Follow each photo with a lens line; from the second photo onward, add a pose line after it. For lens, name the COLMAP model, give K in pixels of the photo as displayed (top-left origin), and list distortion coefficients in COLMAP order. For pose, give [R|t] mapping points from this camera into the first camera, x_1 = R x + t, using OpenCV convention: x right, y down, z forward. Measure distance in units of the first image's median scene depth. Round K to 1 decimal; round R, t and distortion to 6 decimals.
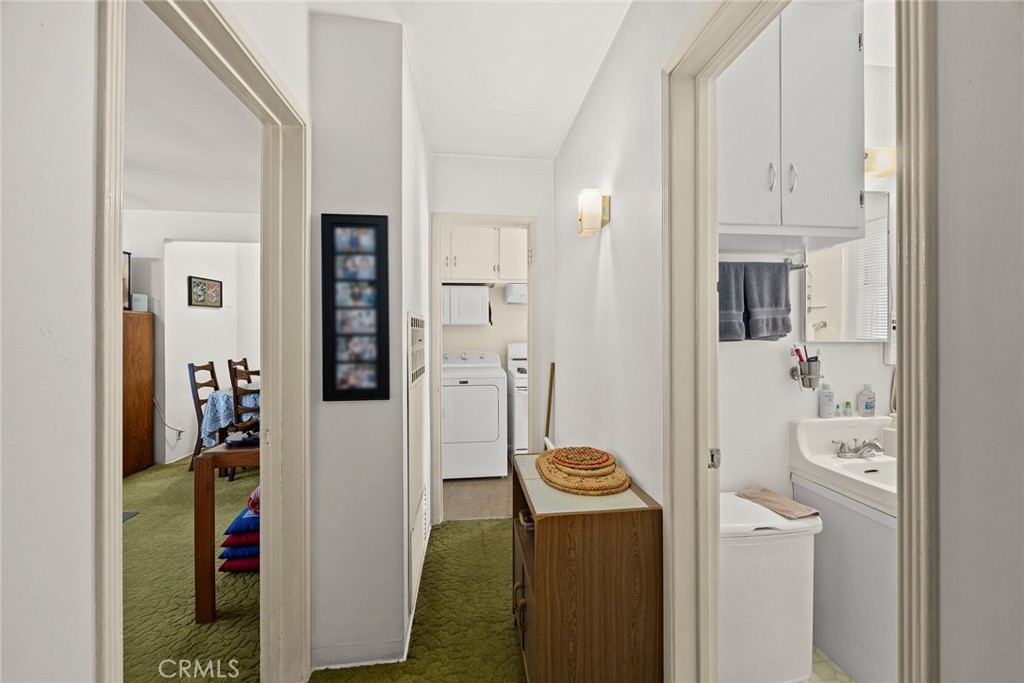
lens RADIAL K [[413.2, 0, 519.8], [0, 413.2, 333.6], [0, 0, 1]] dist [0.000256, -0.000152]
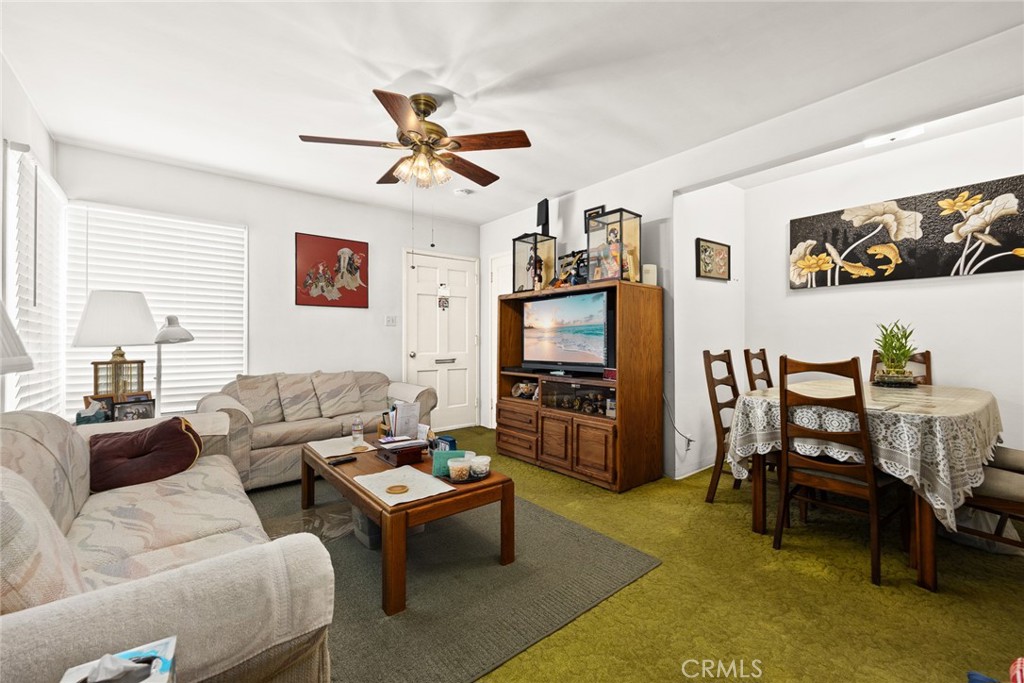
lens RADIAL K [[413.2, 0, 532.9], [0, 413.2, 337.4], [0, 0, 1]] dist [0.000256, -0.000152]
pose [[0.567683, -0.004367, -0.823235, -0.372585], [0.002211, 0.999990, -0.003780, 0.050741], [0.823244, 0.000326, 0.567688, 0.340297]]
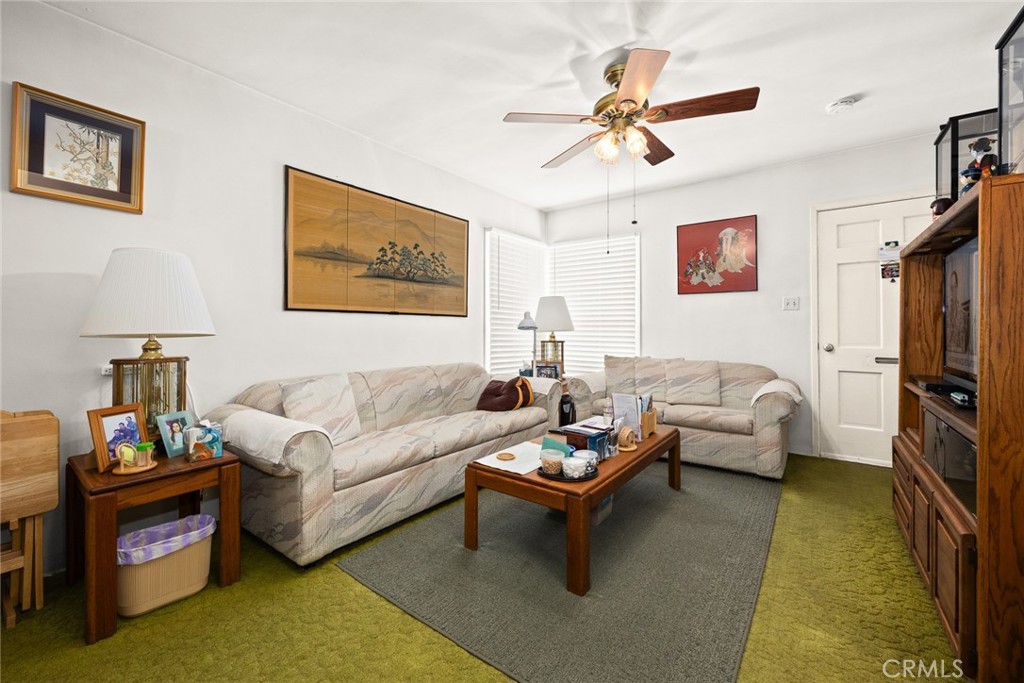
lens RADIAL K [[413.2, 0, 504.6], [0, 413.2, 323.7], [0, 0, 1]] dist [0.000256, -0.000152]
pose [[-0.674141, -0.006805, -0.738571, -0.443951], [0.001843, 0.999939, -0.010896, 0.052618], [0.738600, -0.008706, -0.674087, 0.850460]]
